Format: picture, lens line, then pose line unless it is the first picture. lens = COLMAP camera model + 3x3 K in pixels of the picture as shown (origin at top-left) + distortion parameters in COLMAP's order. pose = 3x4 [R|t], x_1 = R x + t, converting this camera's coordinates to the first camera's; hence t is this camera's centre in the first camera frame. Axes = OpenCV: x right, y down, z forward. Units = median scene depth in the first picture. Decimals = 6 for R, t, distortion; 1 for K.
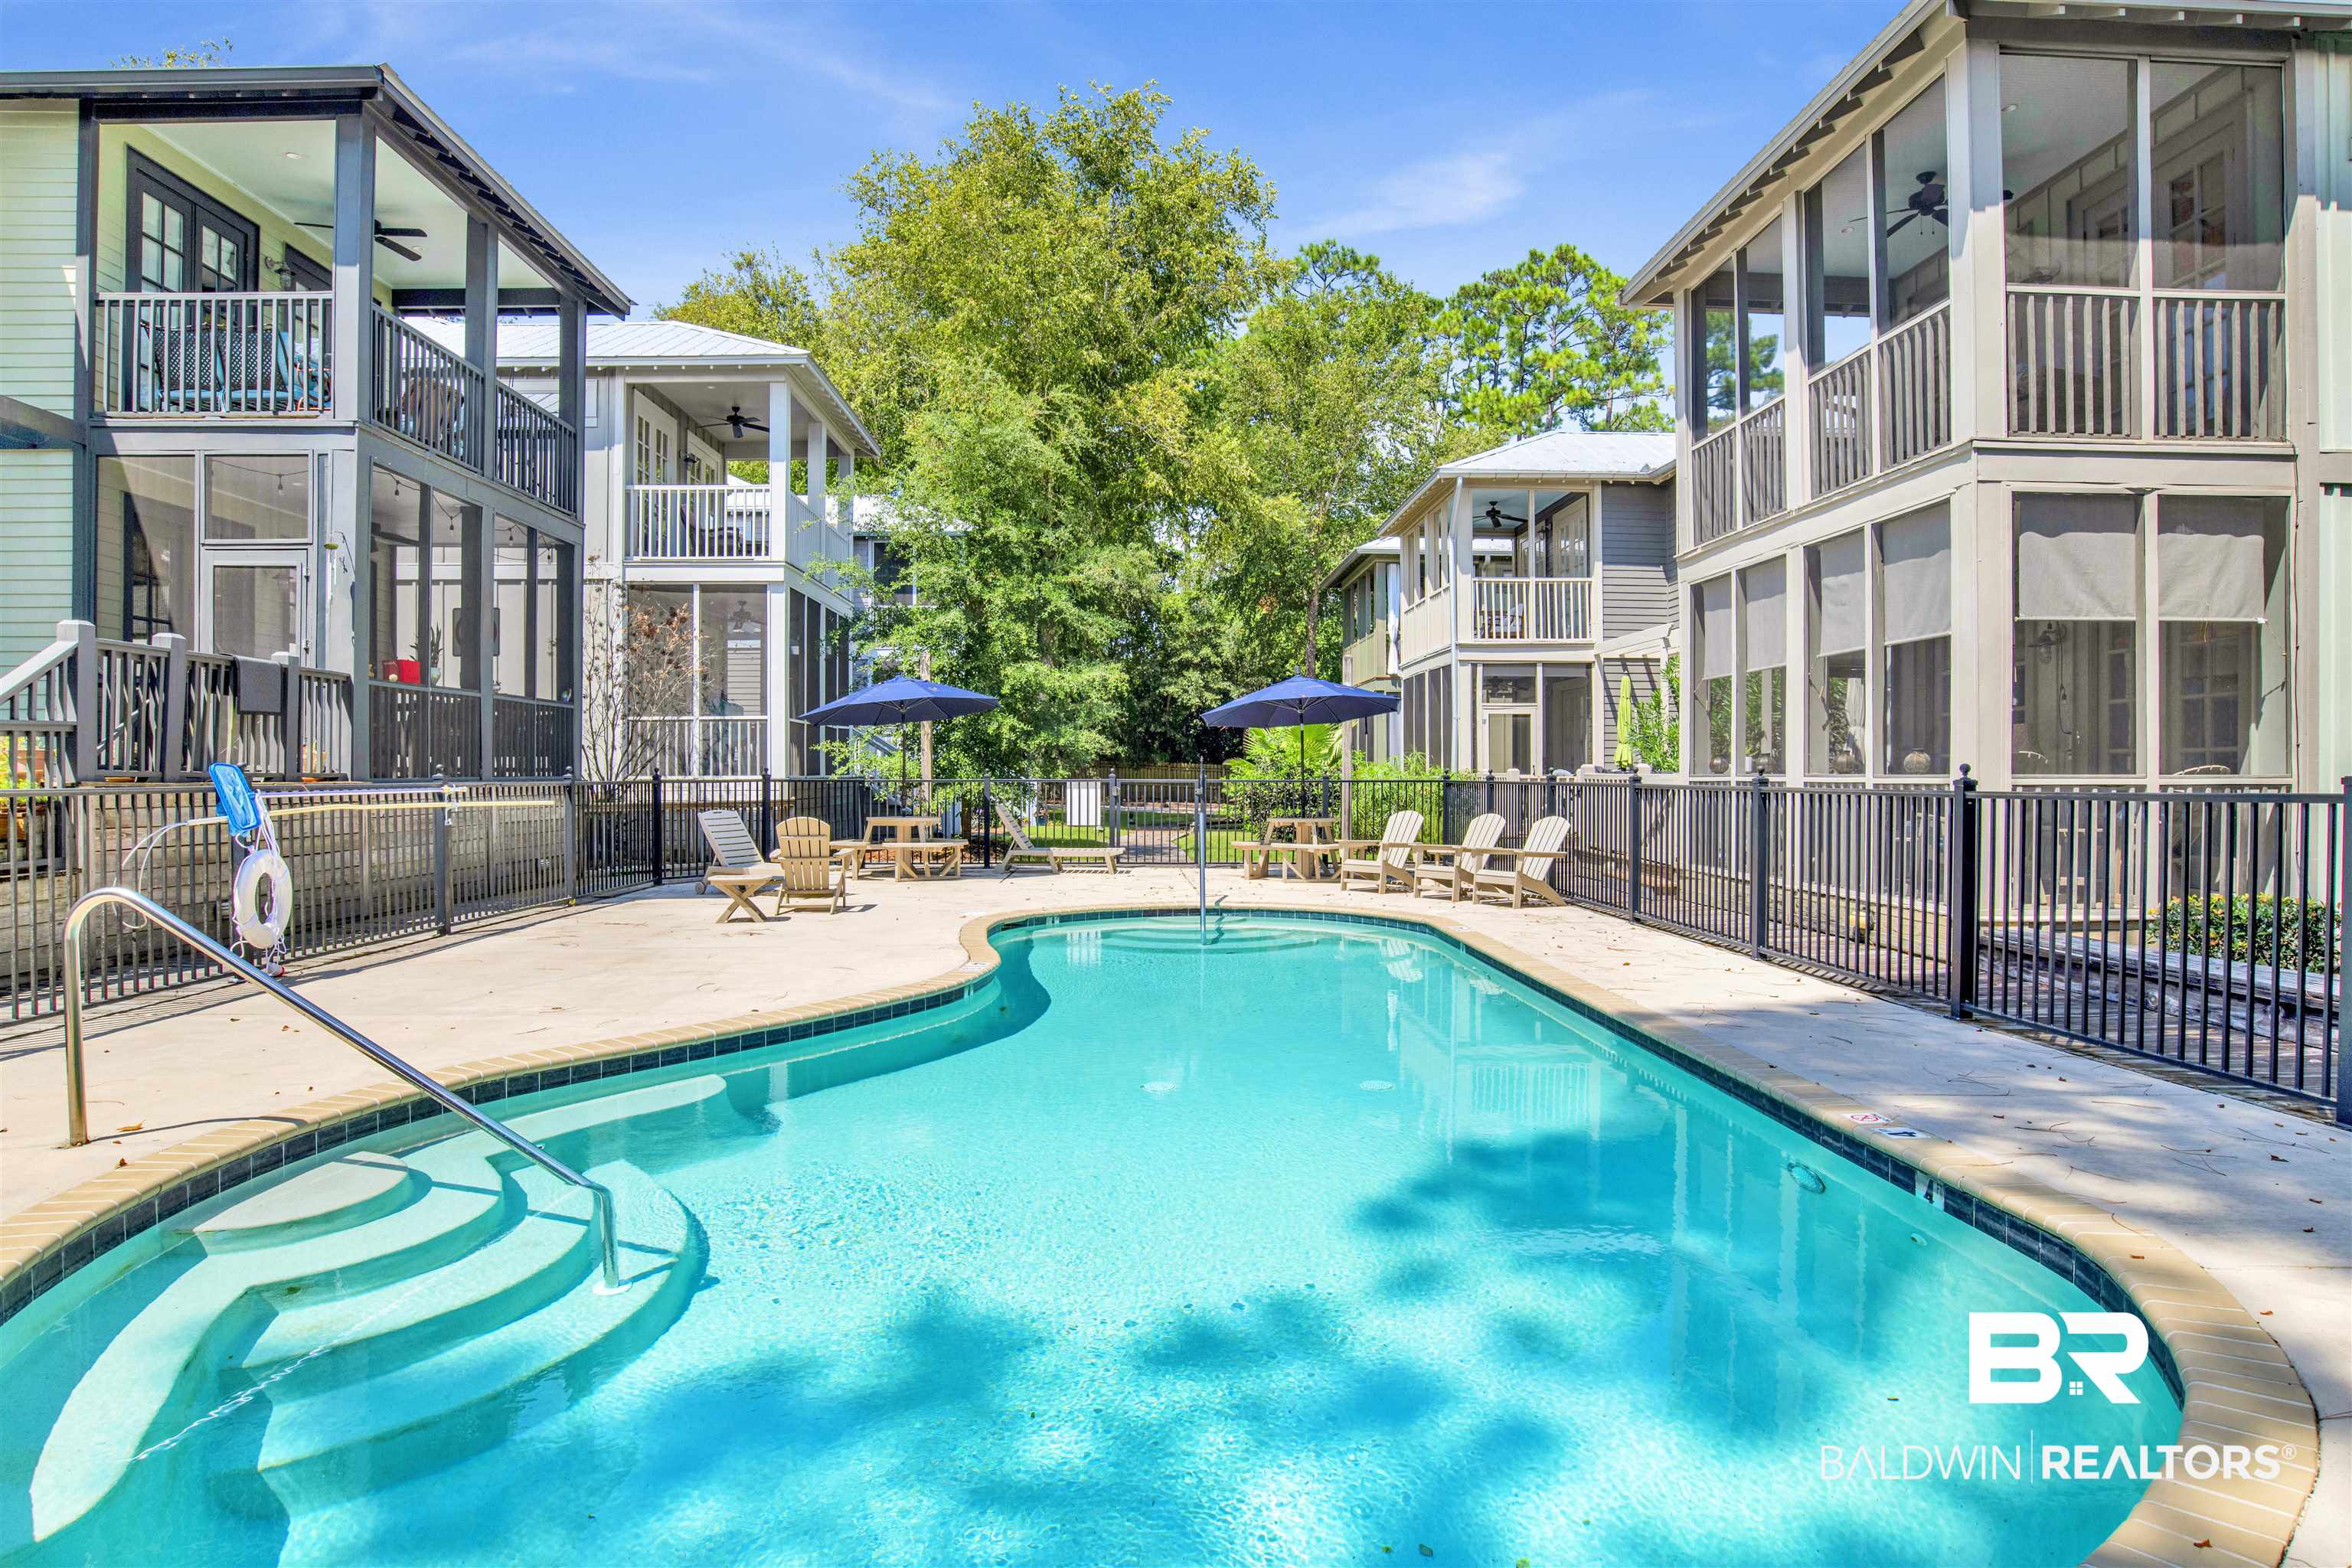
lens RADIAL K [[1267.8, 0, 1176.0], [0, 1267.8, 784.0], [0, 0, 1]] dist [-0.003282, -0.019579]
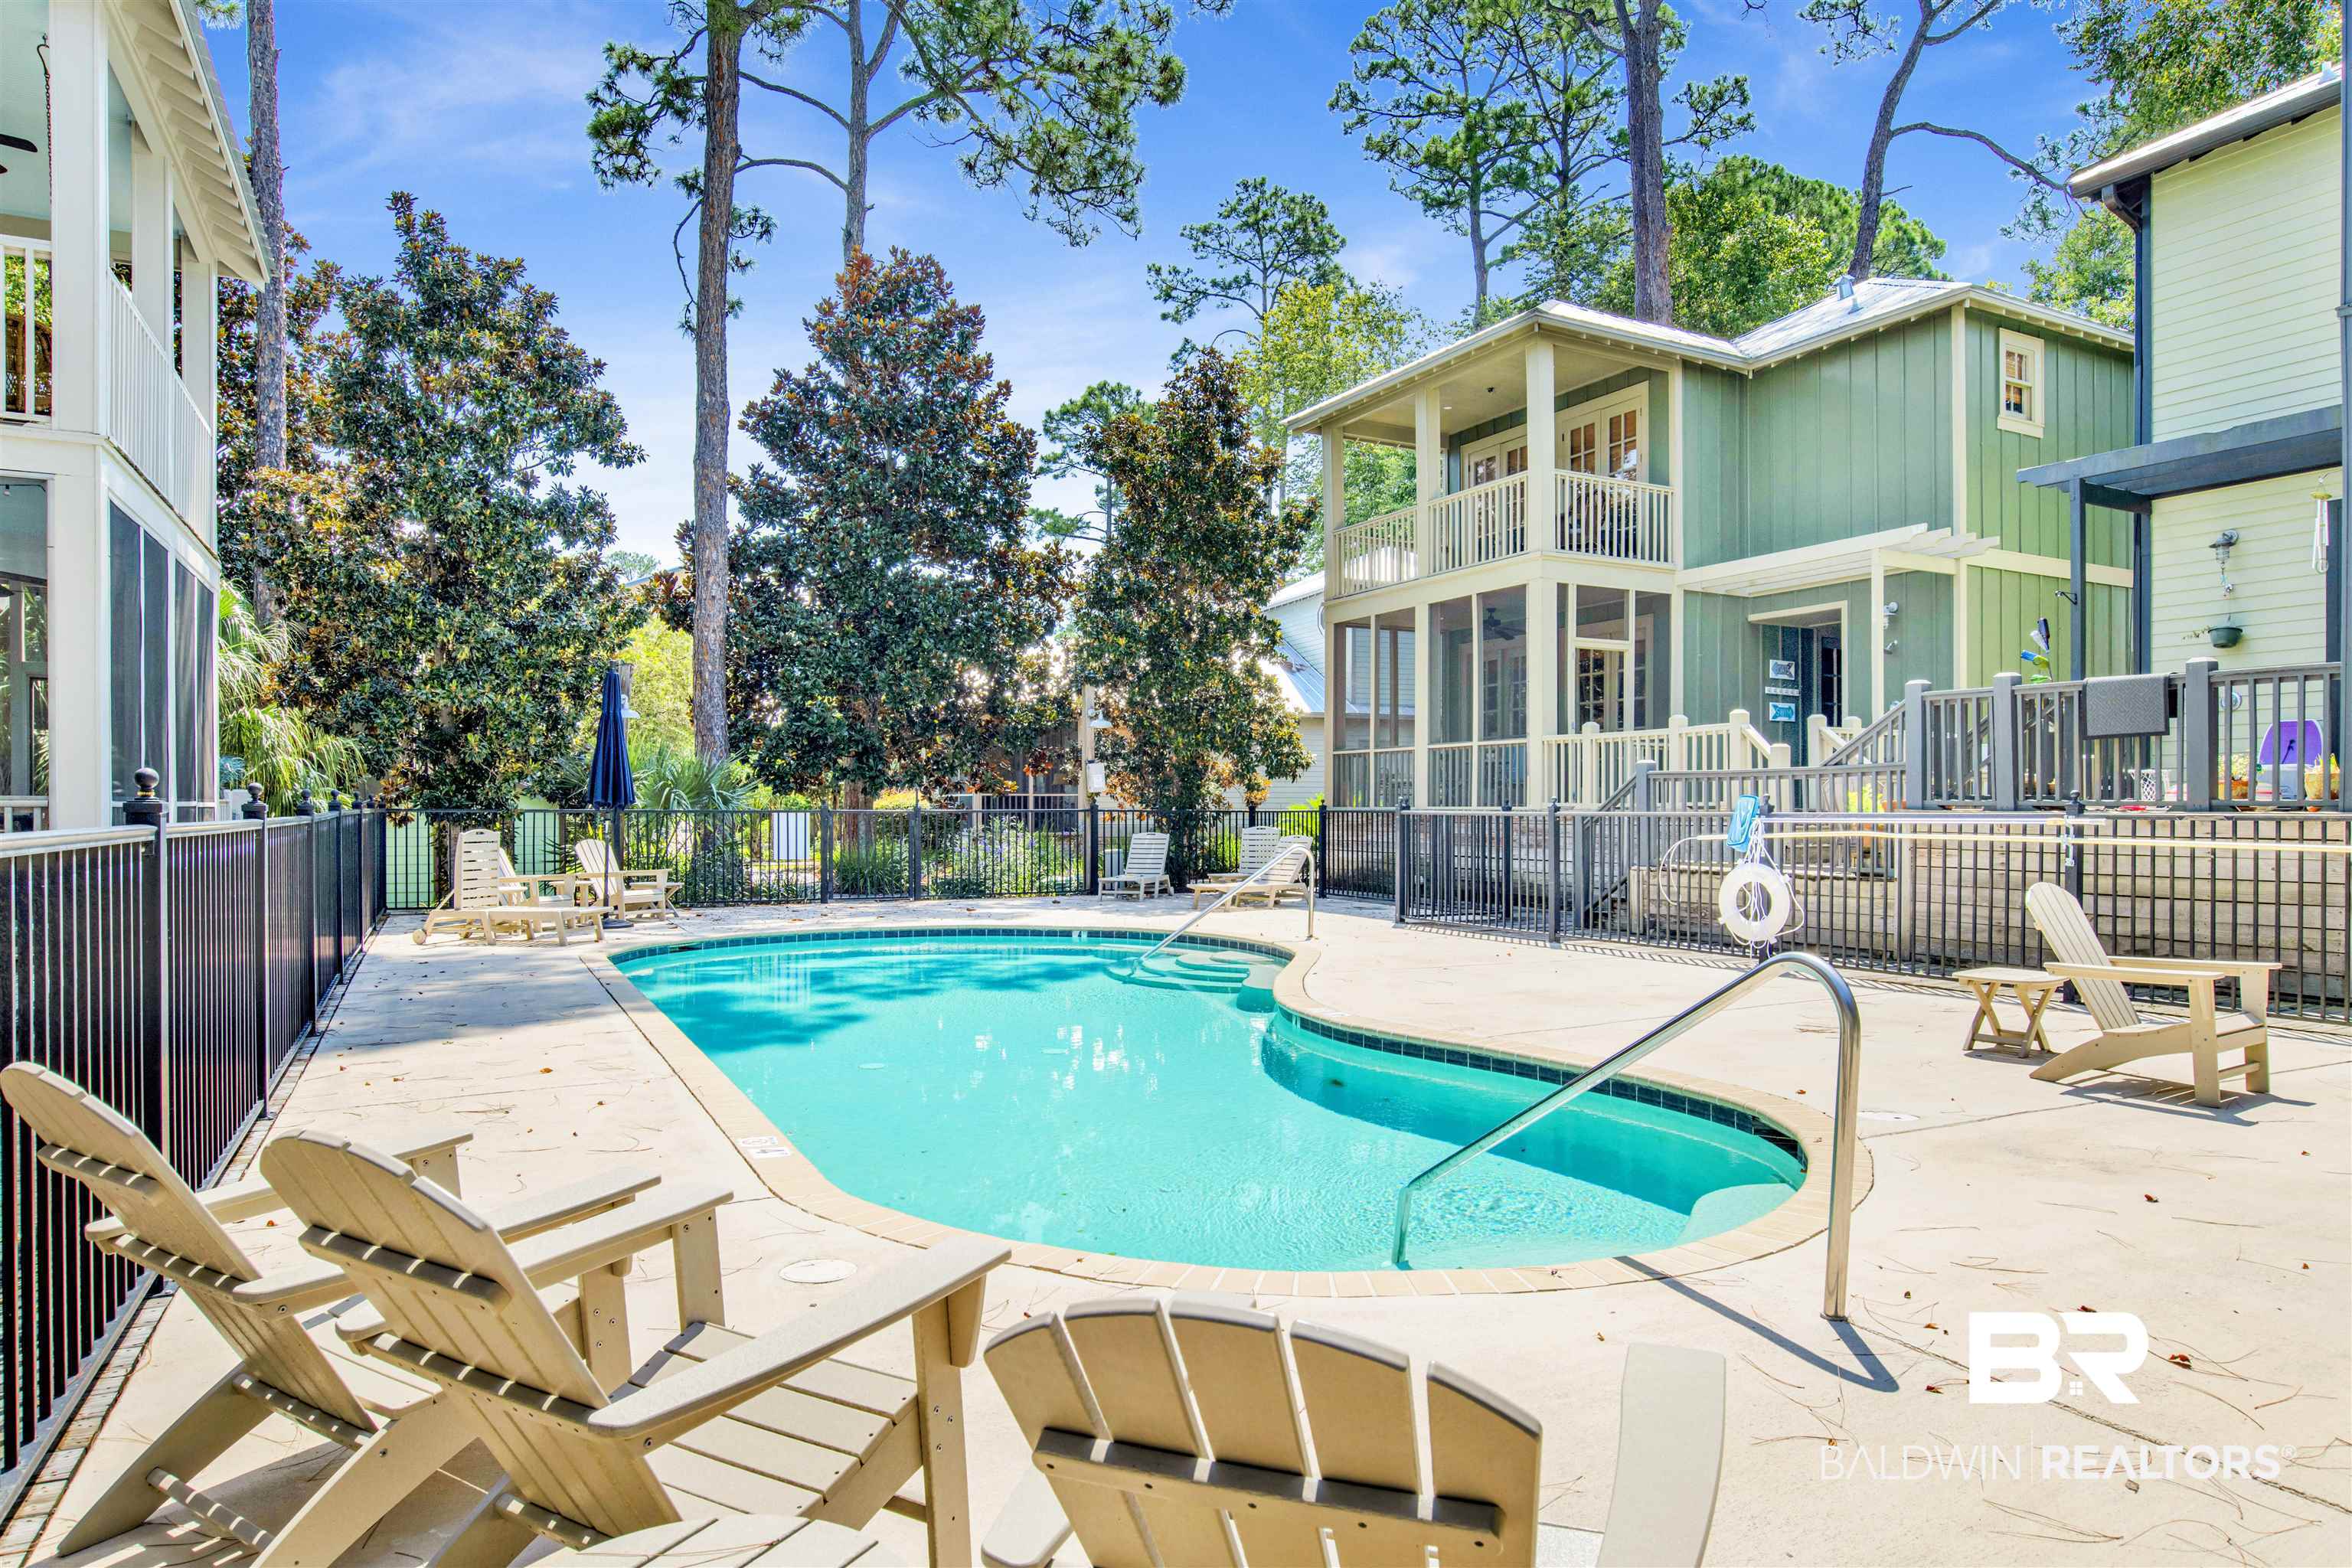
lens RADIAL K [[1406.6, 0, 1176.0], [0, 1406.6, 784.0], [0, 0, 1]] dist [-0.047242, 0.000232]
pose [[-0.905098, -0.004093, -0.425184, 0.300224], [-0.000294, 0.999959, -0.009000, -0.011096], [0.425204, -0.008021, -0.905062, 1.511913]]
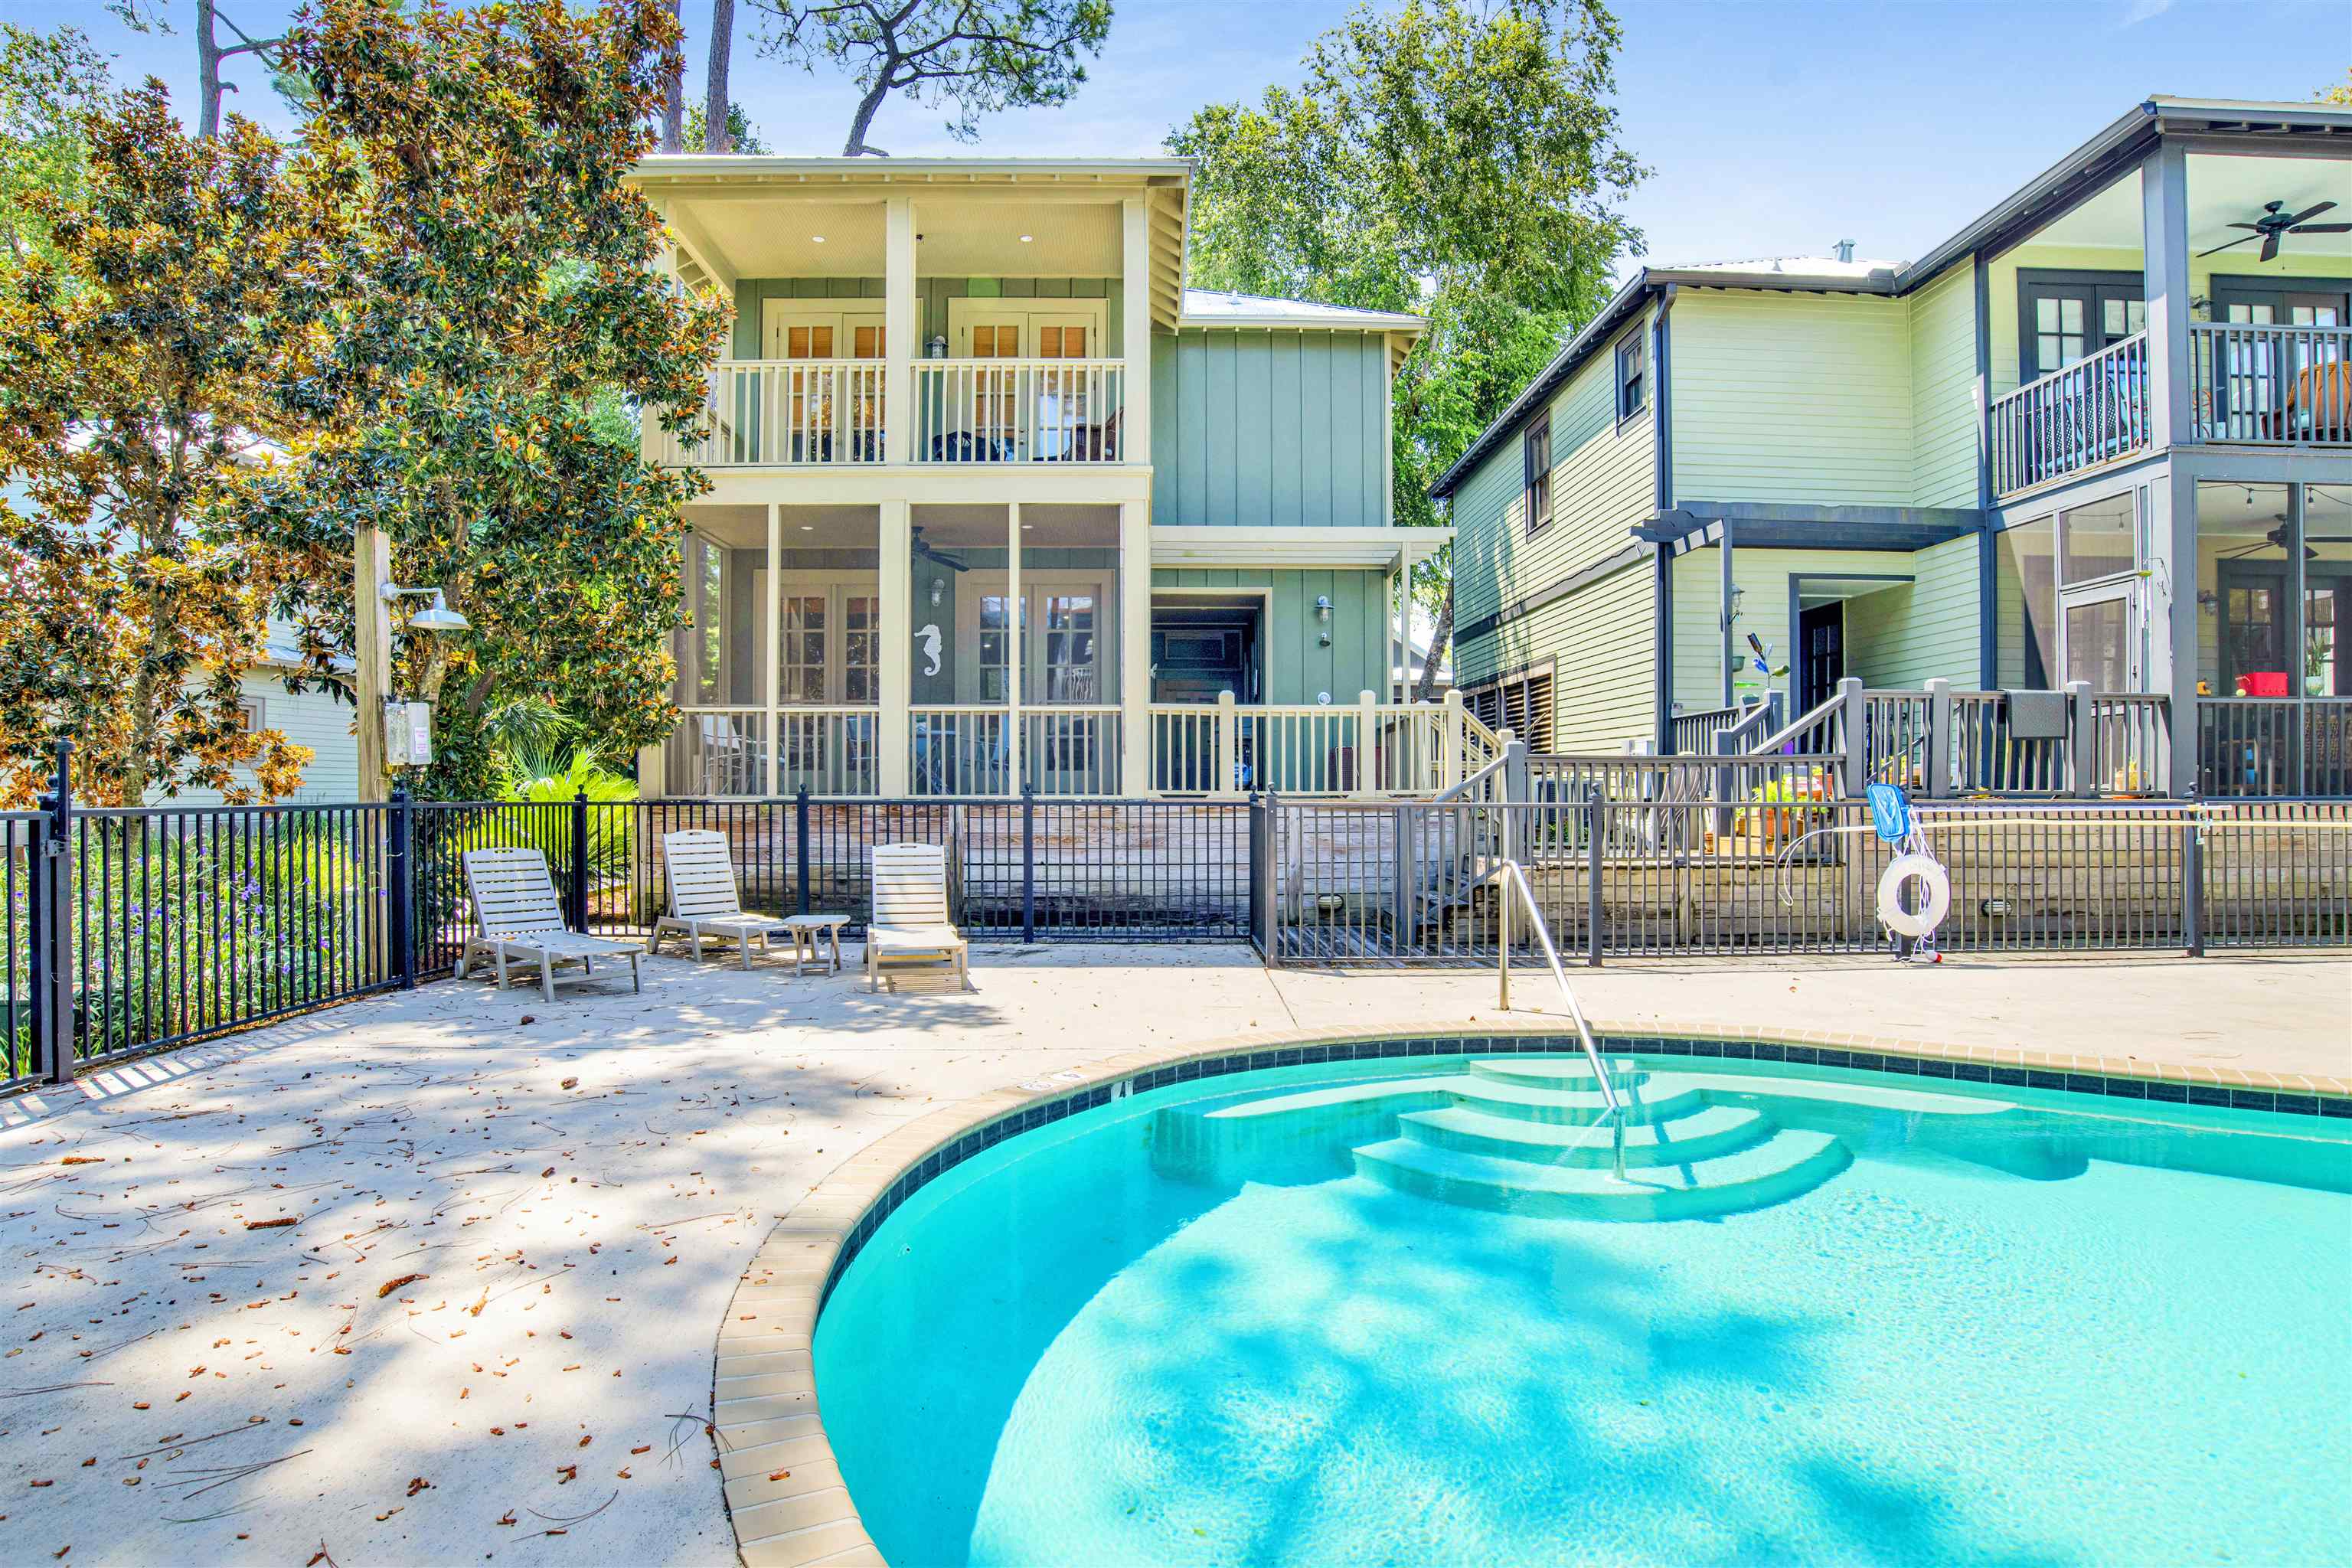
lens RADIAL K [[1244.1, 0, 1180.8], [0, 1244.1, 796.8], [0, 0, 1]] dist [-0.074161, 0.026485]
pose [[-0.025192, 0.004646, -0.999672, 0.345811], [-0.007391, 0.999961, 0.004834, -0.002894], [0.999655, 0.007510, -0.025157, 0.230533]]
